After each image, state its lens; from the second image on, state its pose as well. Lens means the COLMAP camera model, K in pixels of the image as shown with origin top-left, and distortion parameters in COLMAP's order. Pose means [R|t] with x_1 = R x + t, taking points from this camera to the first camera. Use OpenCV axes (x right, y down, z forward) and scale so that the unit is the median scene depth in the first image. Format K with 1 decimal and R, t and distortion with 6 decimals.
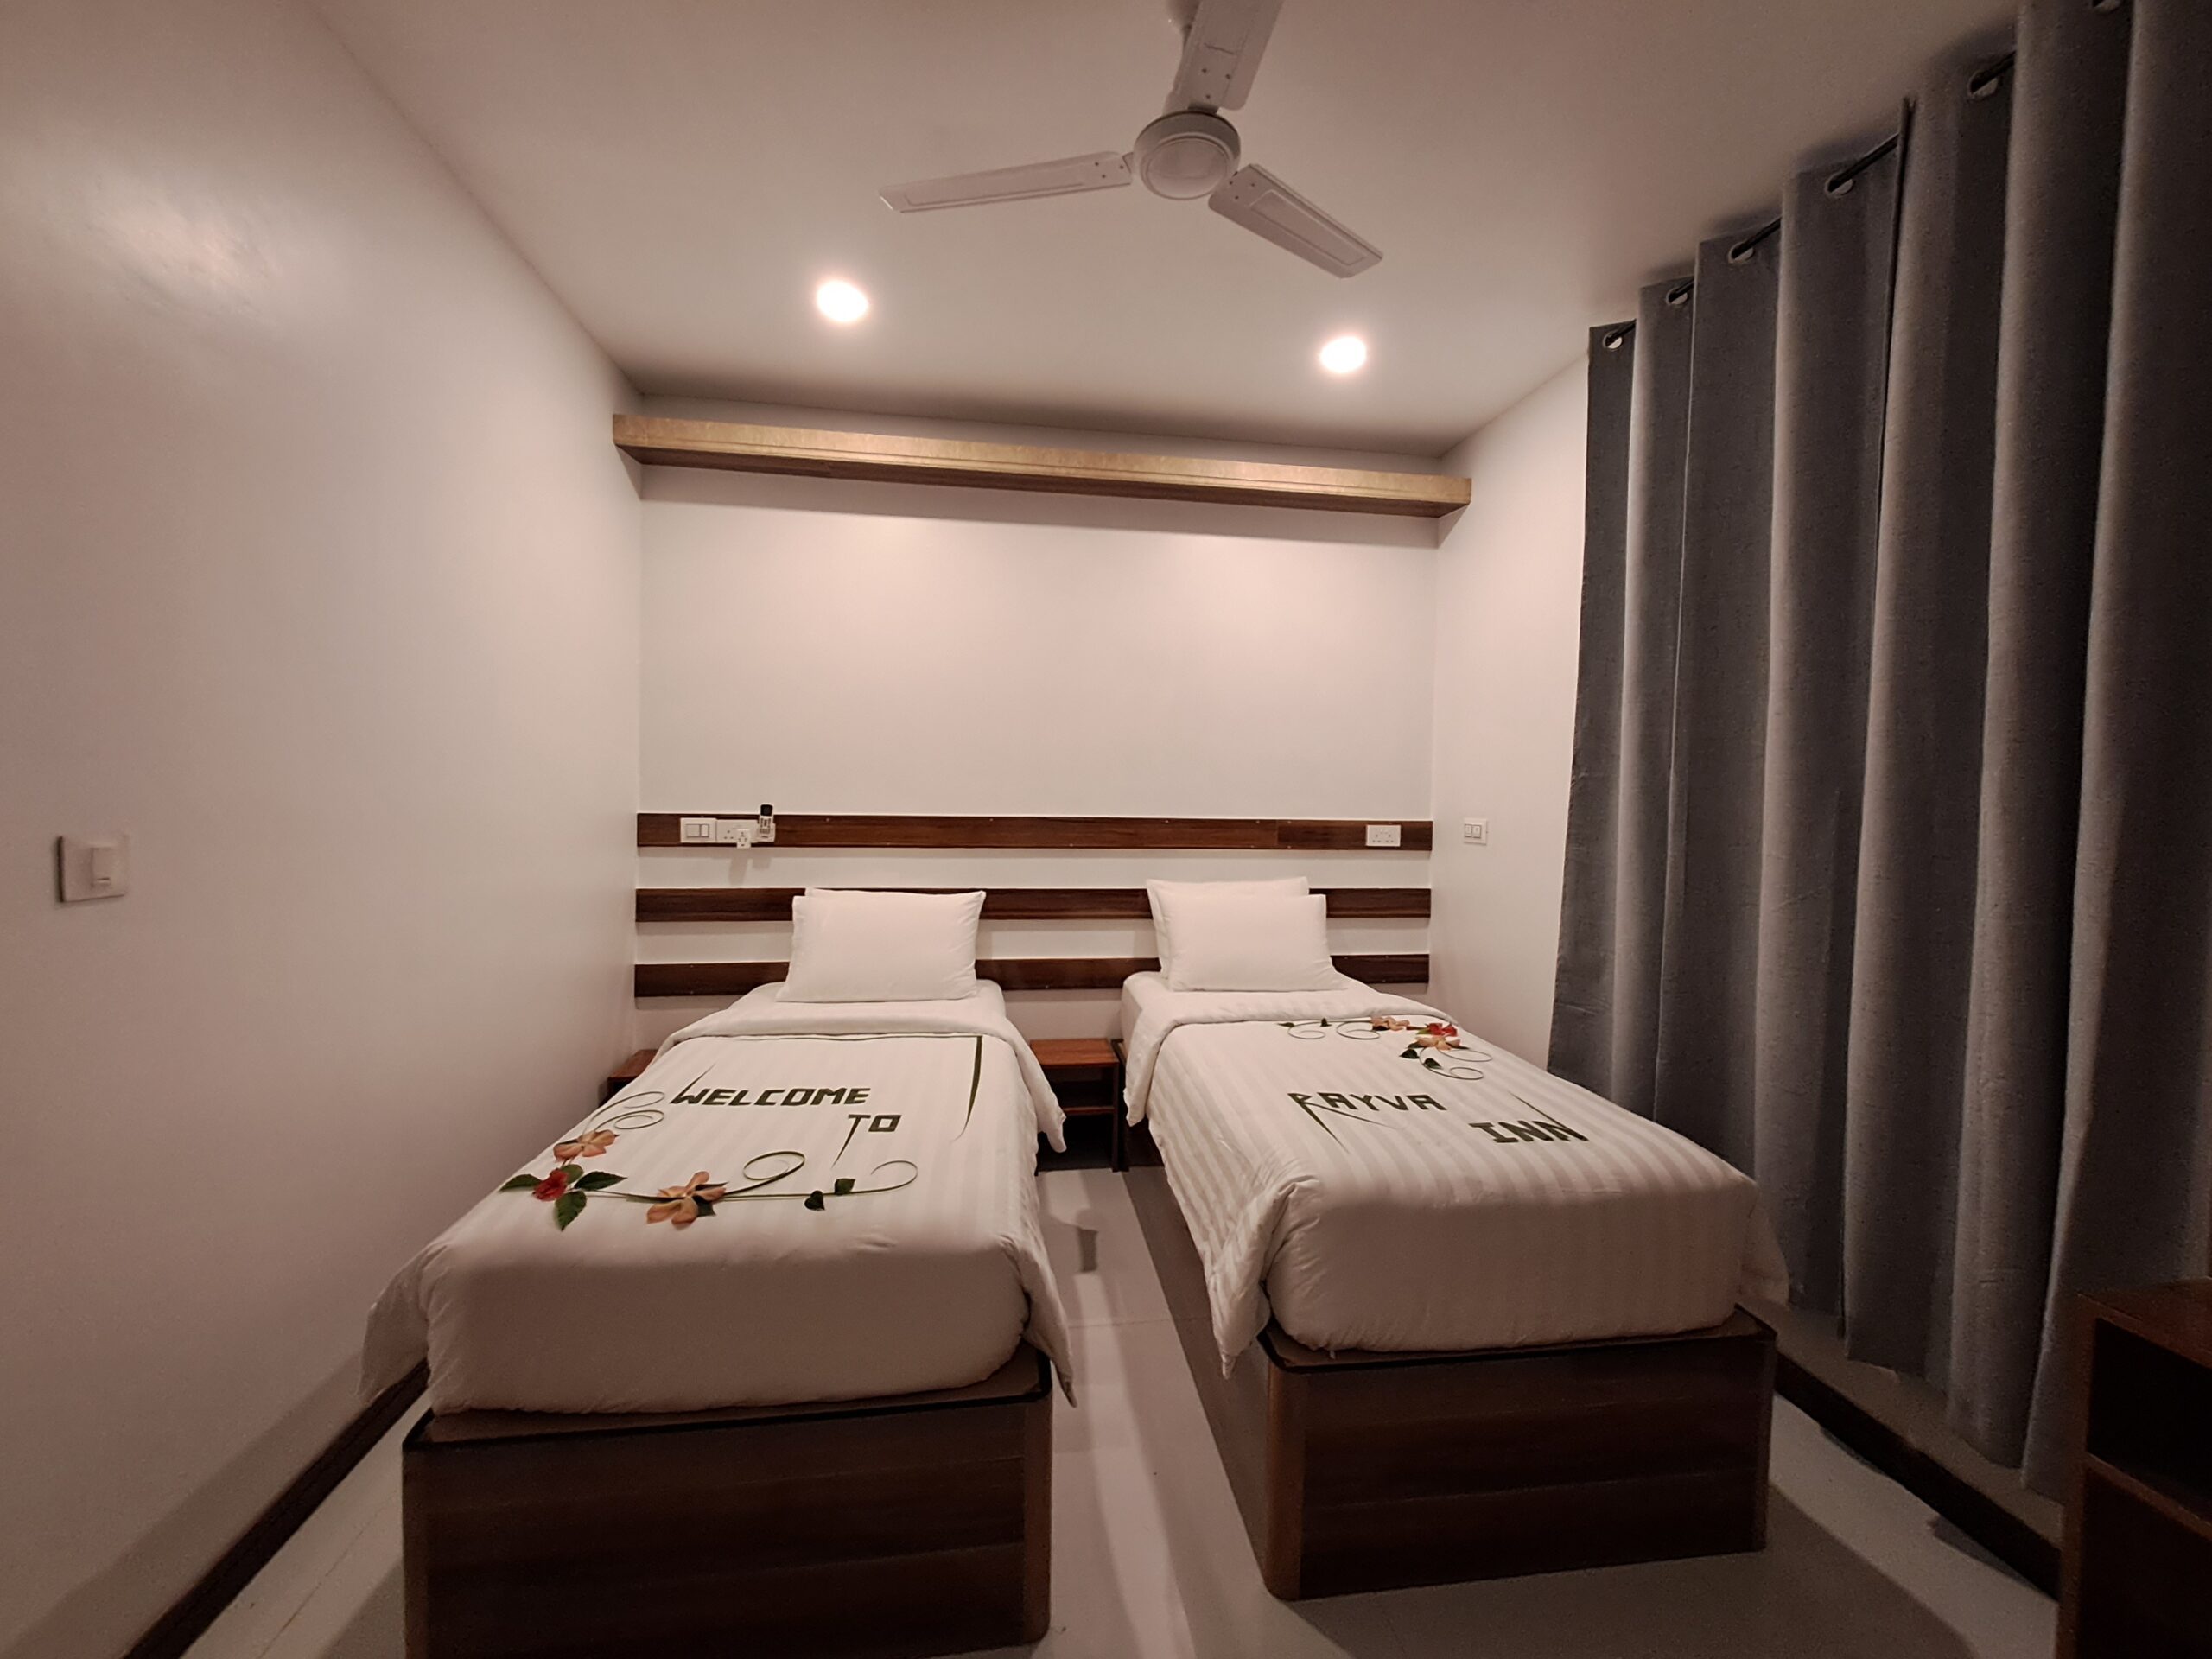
lens RADIAL K [[856.5, 0, 1102.7], [0, 856.5, 811.8], [0, 0, 1]] dist [0.000799, -0.003615]
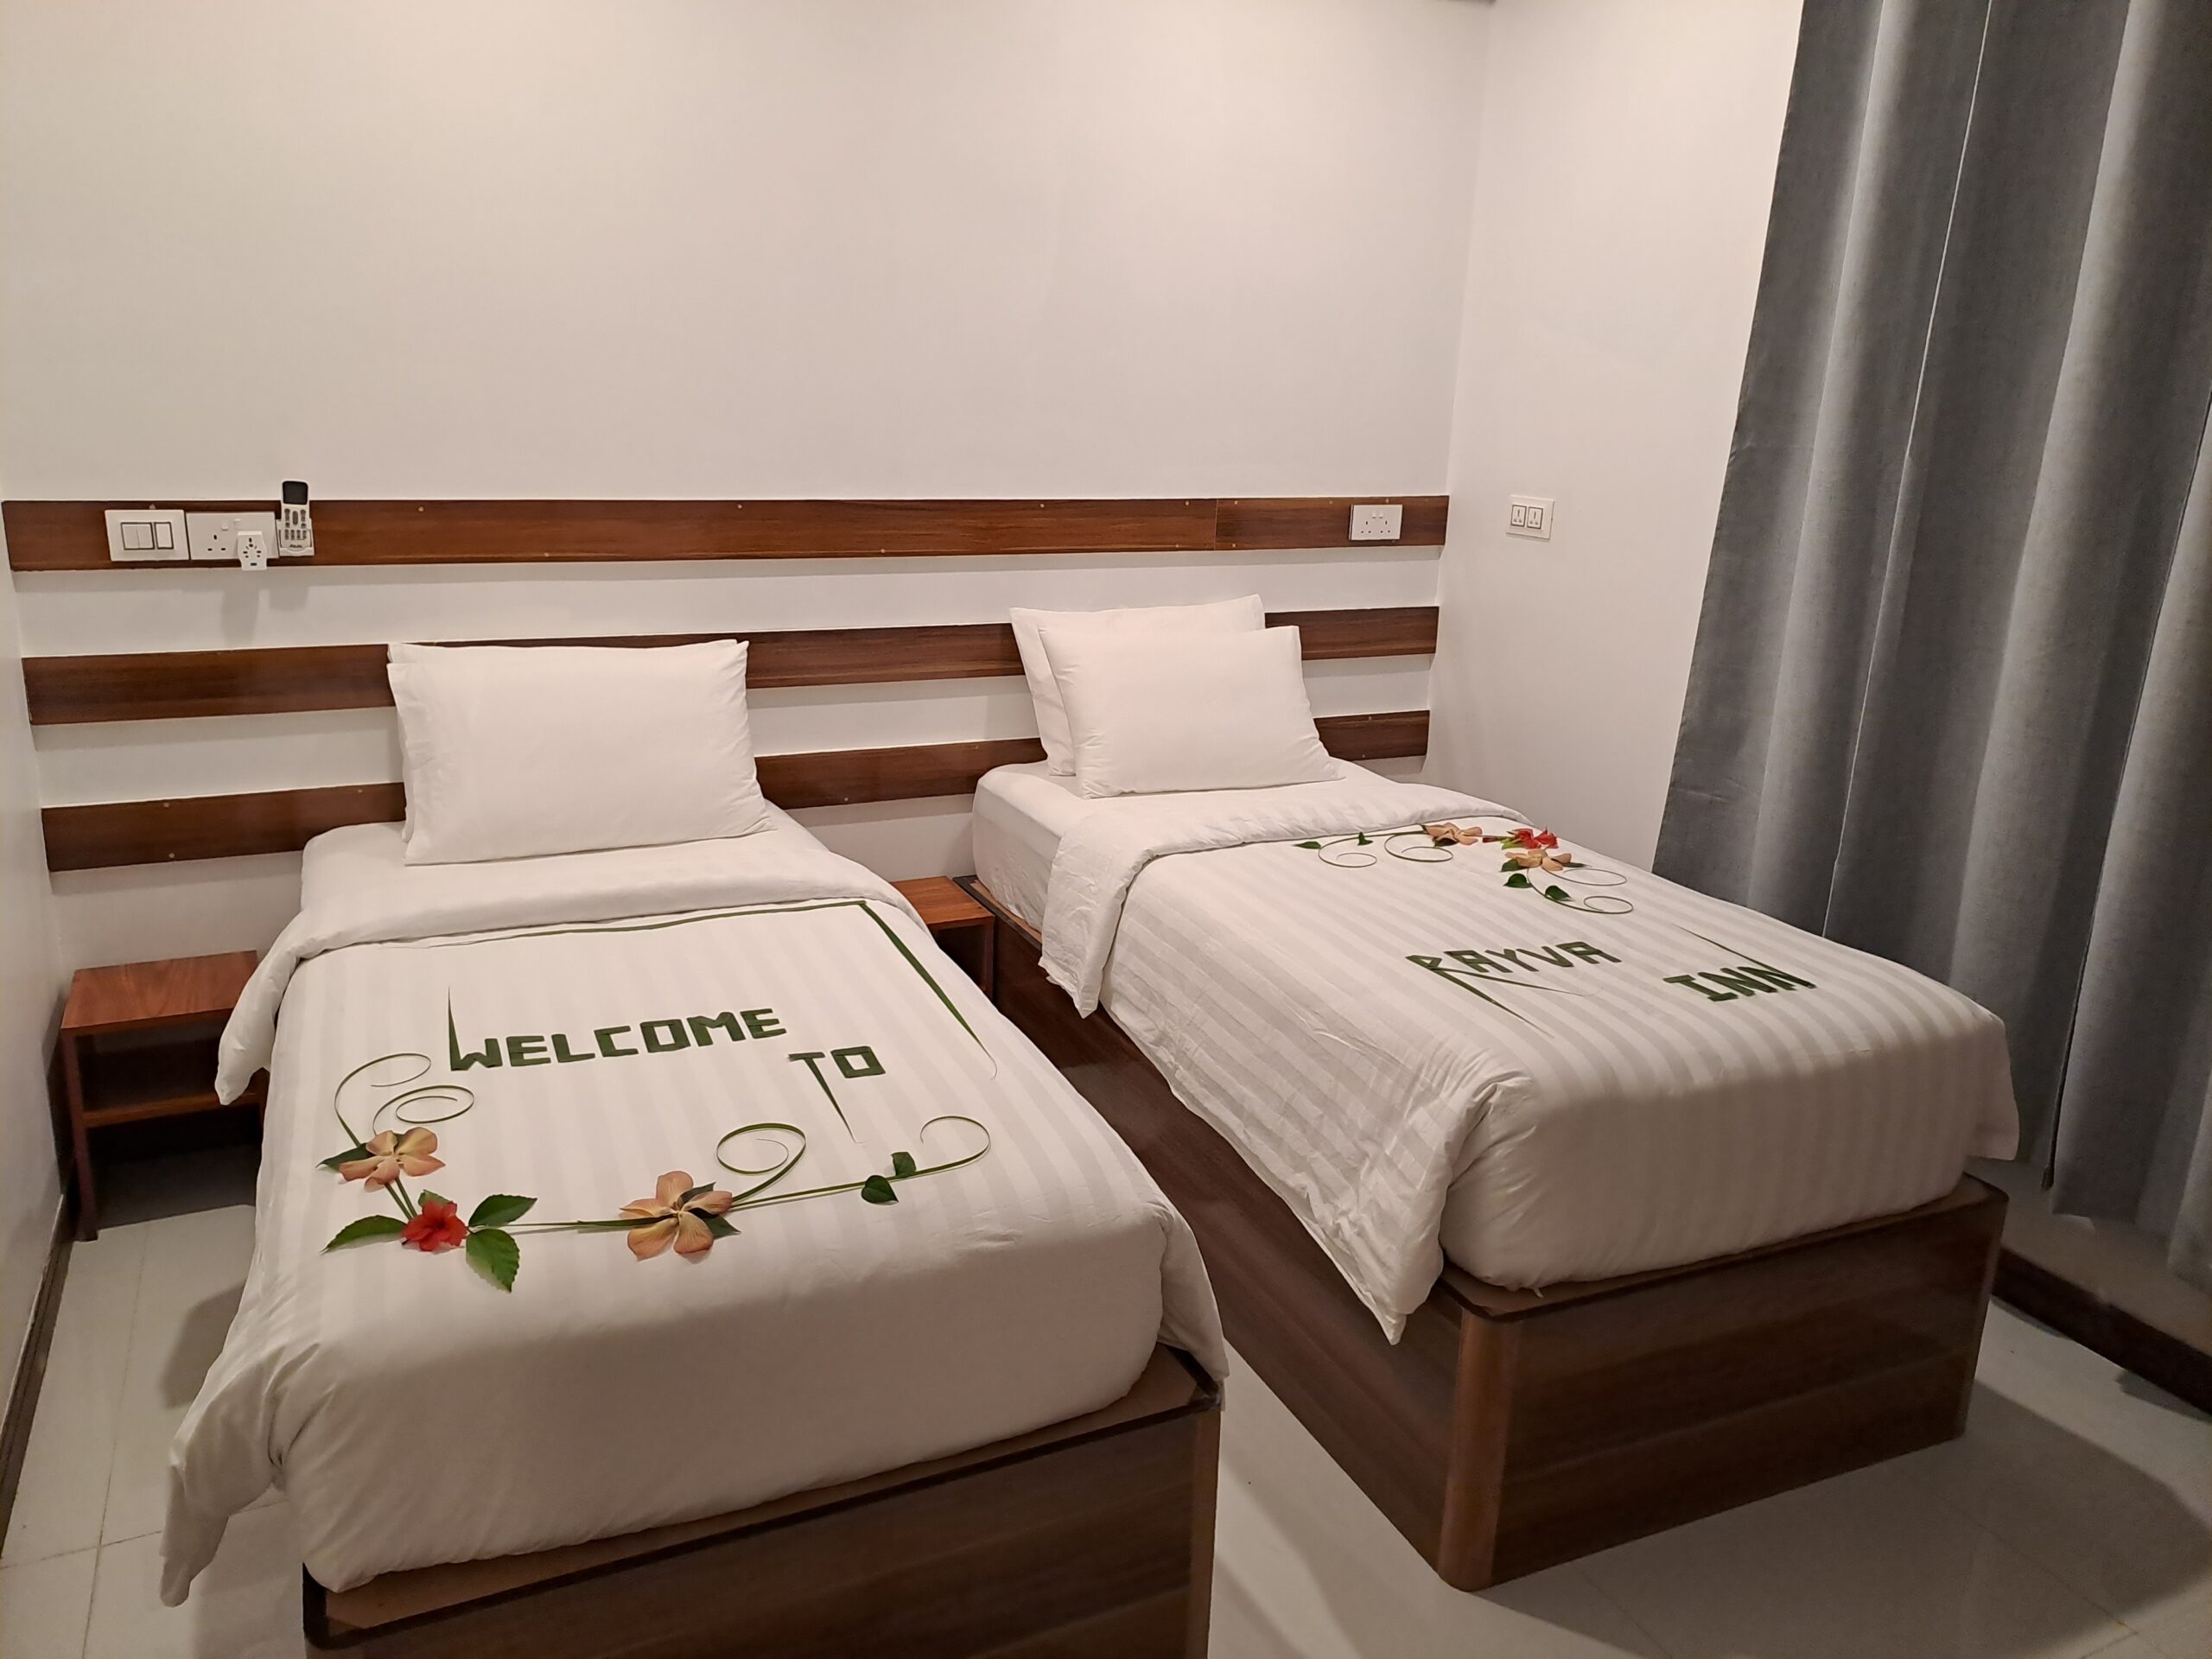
lens RADIAL K [[1599.8, 0, 1073.2], [0, 1599.8, 788.0], [0, 0, 1]] dist [0.090426, -0.114040]
pose [[0.959046, -0.058424, 0.277158, -0.342631], [-0.007385, 0.973006, 0.230661, -0.083198], [-0.283153, -0.223262, 0.932727, -0.073788]]
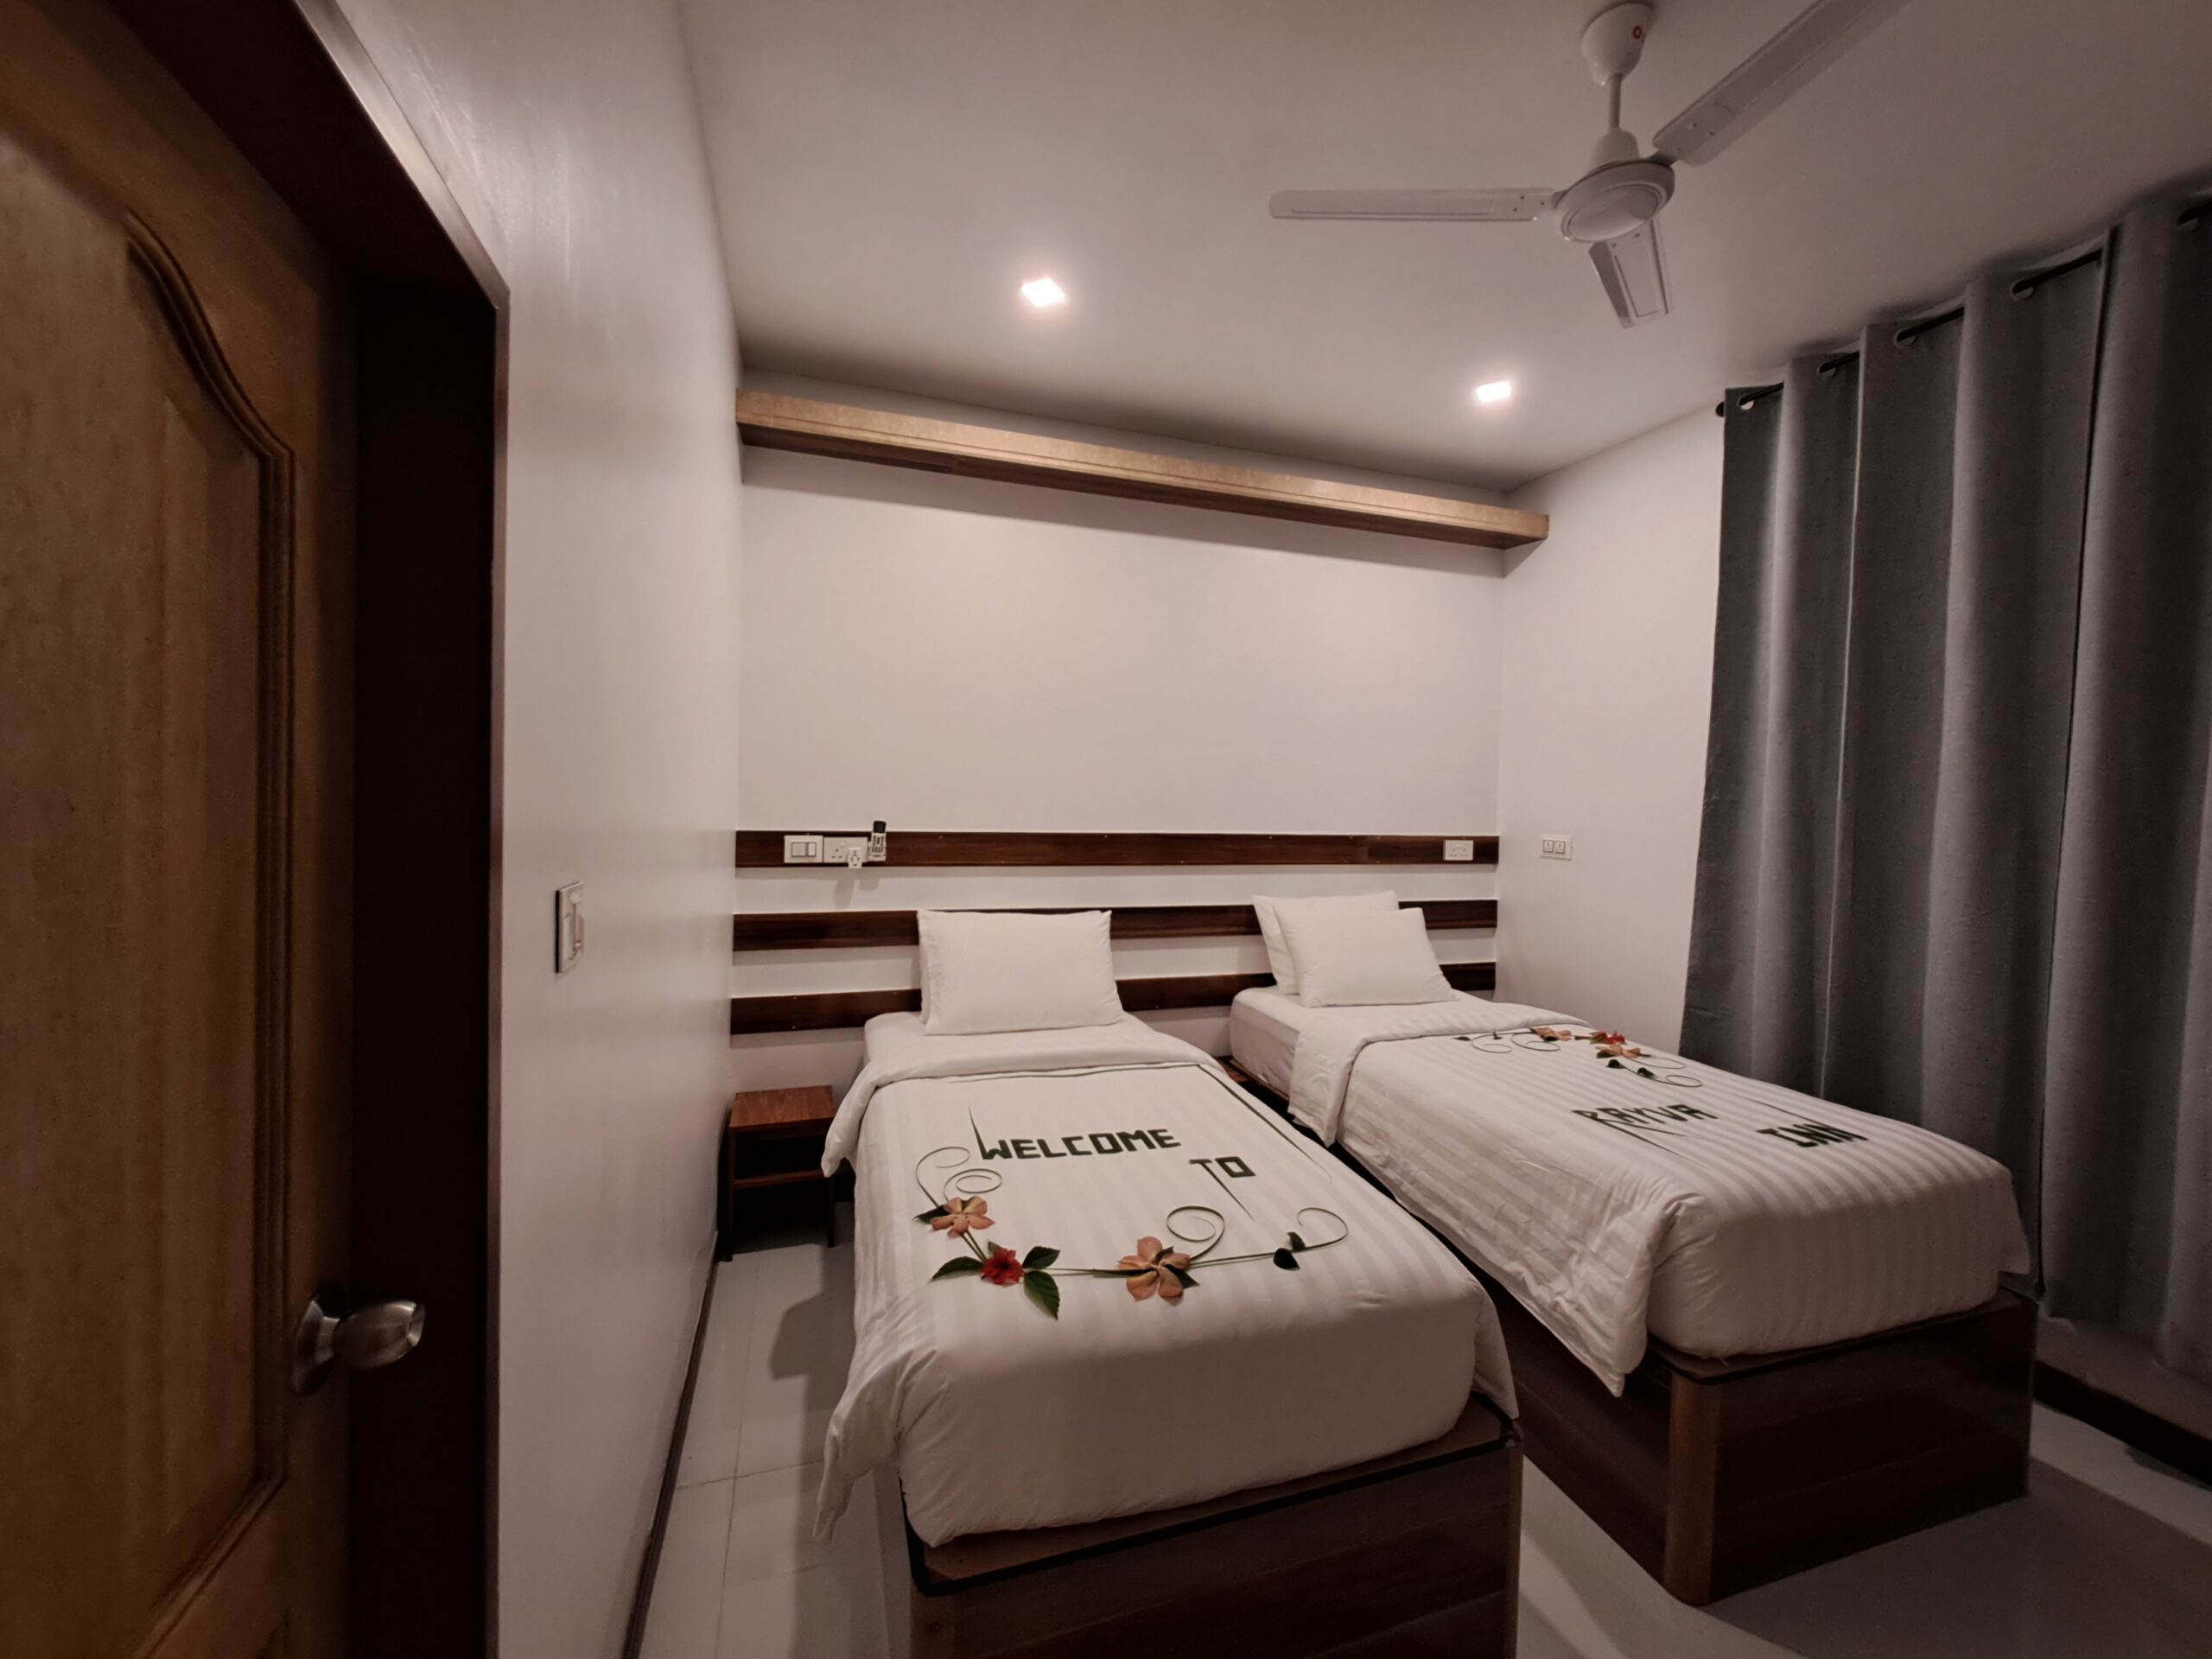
lens RADIAL K [[856.5, 0, 1102.7], [0, 856.5, 811.8], [0, 0, 1]] dist [0.000799, -0.003615]
pose [[0.985827, 0.003465, 0.167730, -0.461567], [-0.002765, 0.999986, -0.004411, -0.022079], [-0.167743, 0.003885, 0.985823, 0.069311]]
